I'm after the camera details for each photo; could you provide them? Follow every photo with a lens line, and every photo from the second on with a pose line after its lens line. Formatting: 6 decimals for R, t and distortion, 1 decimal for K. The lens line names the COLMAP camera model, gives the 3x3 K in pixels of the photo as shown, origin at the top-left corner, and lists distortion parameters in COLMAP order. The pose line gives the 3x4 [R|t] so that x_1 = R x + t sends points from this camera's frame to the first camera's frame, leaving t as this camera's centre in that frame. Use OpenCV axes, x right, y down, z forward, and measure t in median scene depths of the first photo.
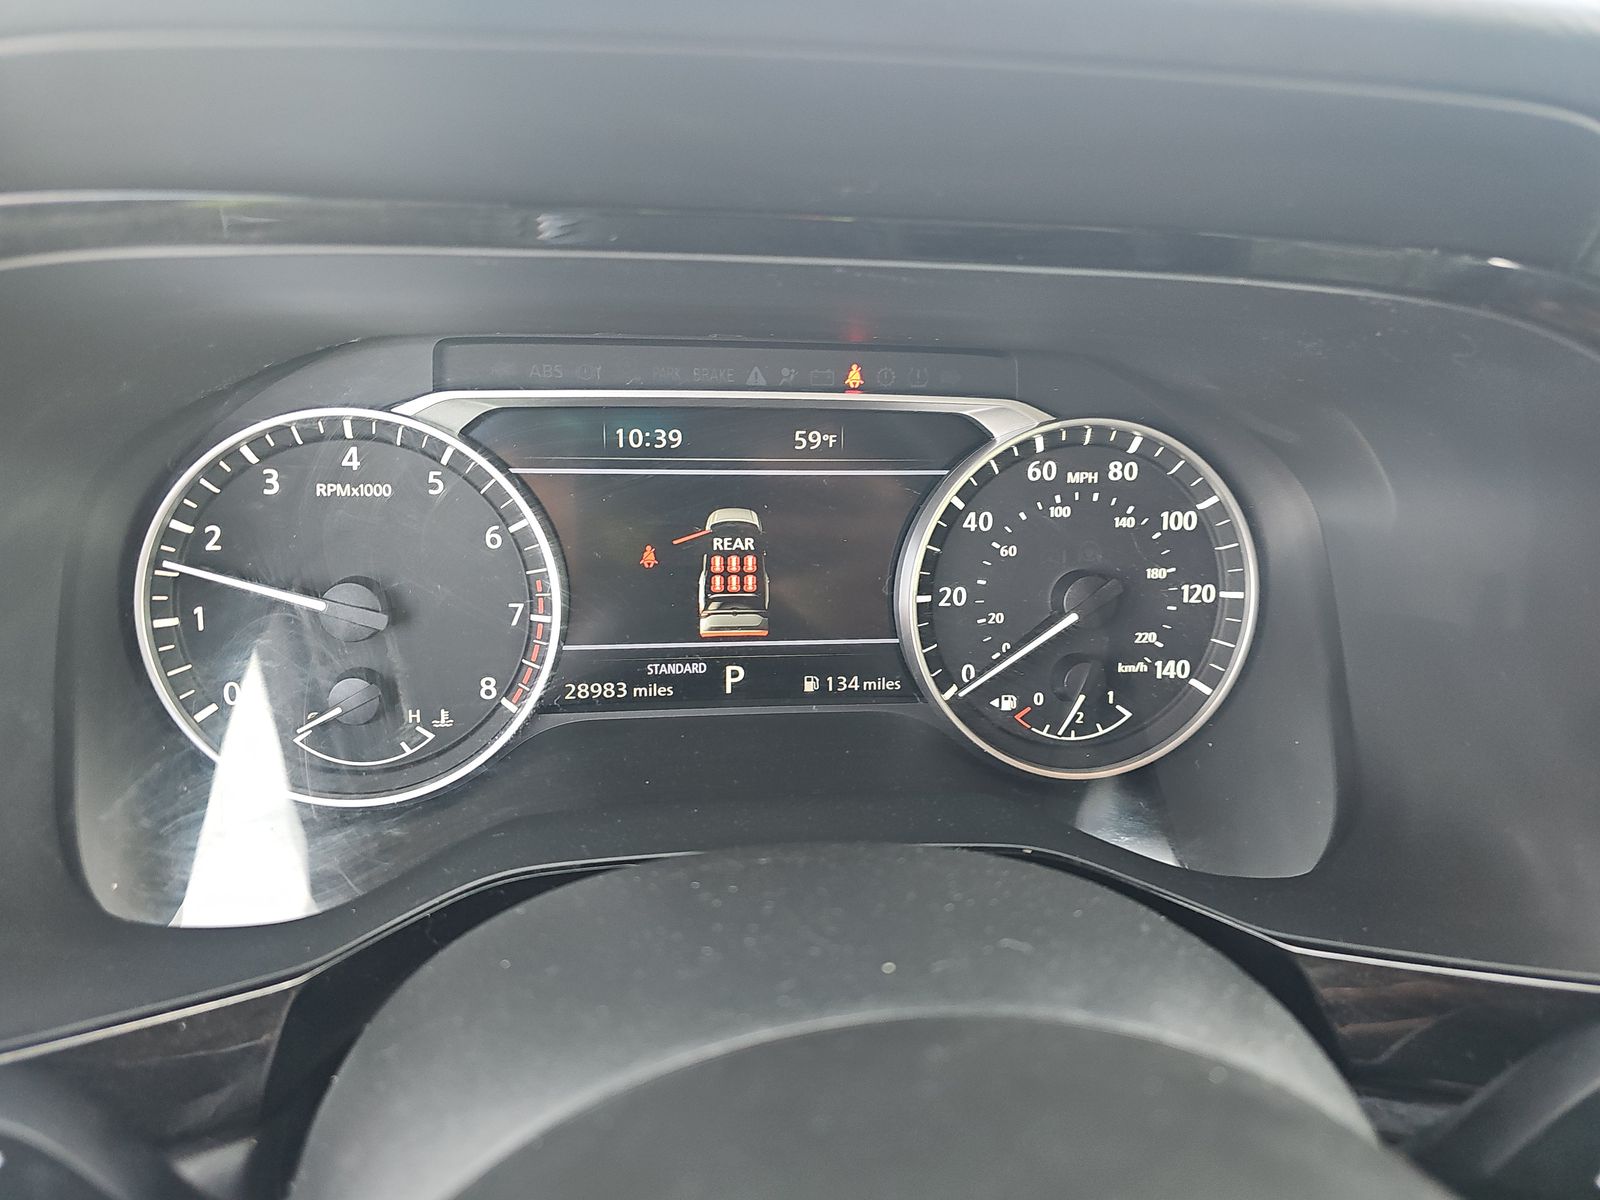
lens RADIAL K [[1078.6, 0, 799.8], [0, 1078.6, 594.0], [0, 0, 1]] dist [-0.006253, -0.002175]
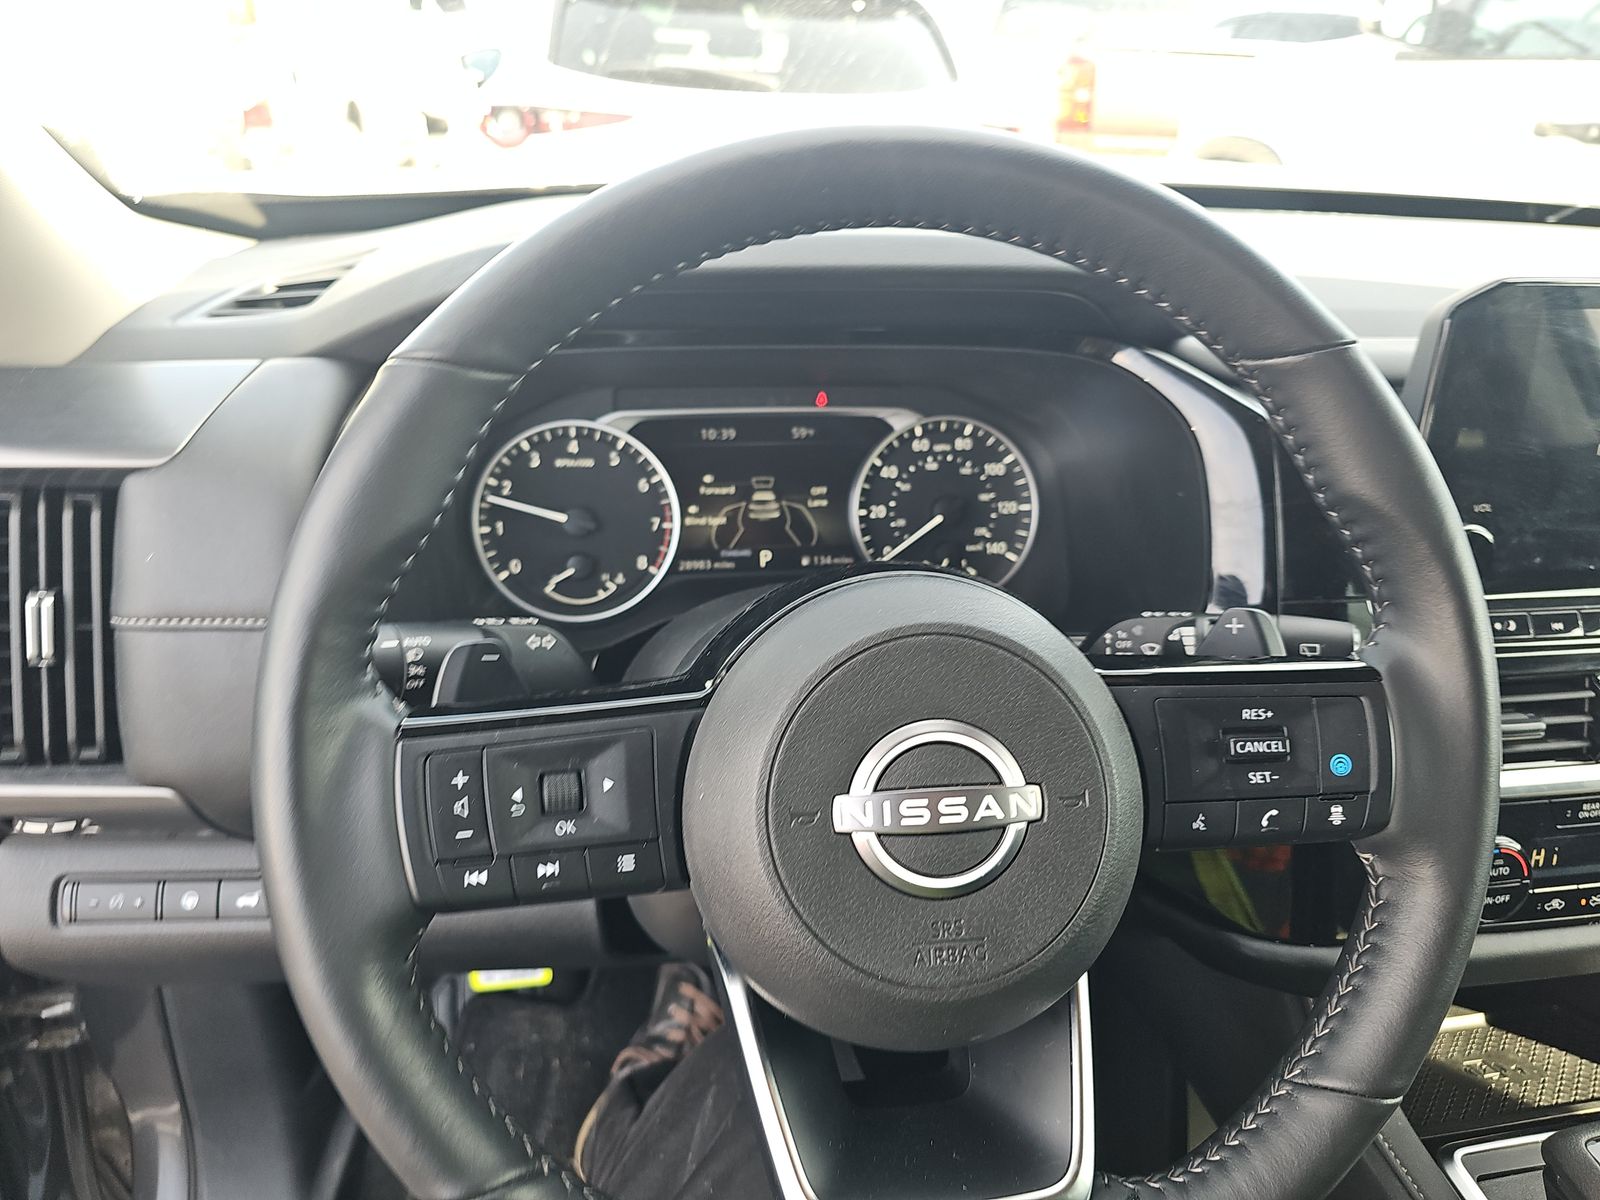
lens RADIAL K [[1078.6, 0, 799.6], [0, 1078.6, 603.8], [0, 0, 1]] dist [-0.006253, -0.002175]
pose [[0.998803, -0.042275, 0.024588, -0.051660], [0.043725, 0.997130, -0.061805, 0.282612], [-0.021904, 0.062806, 0.997785, -0.914035]]
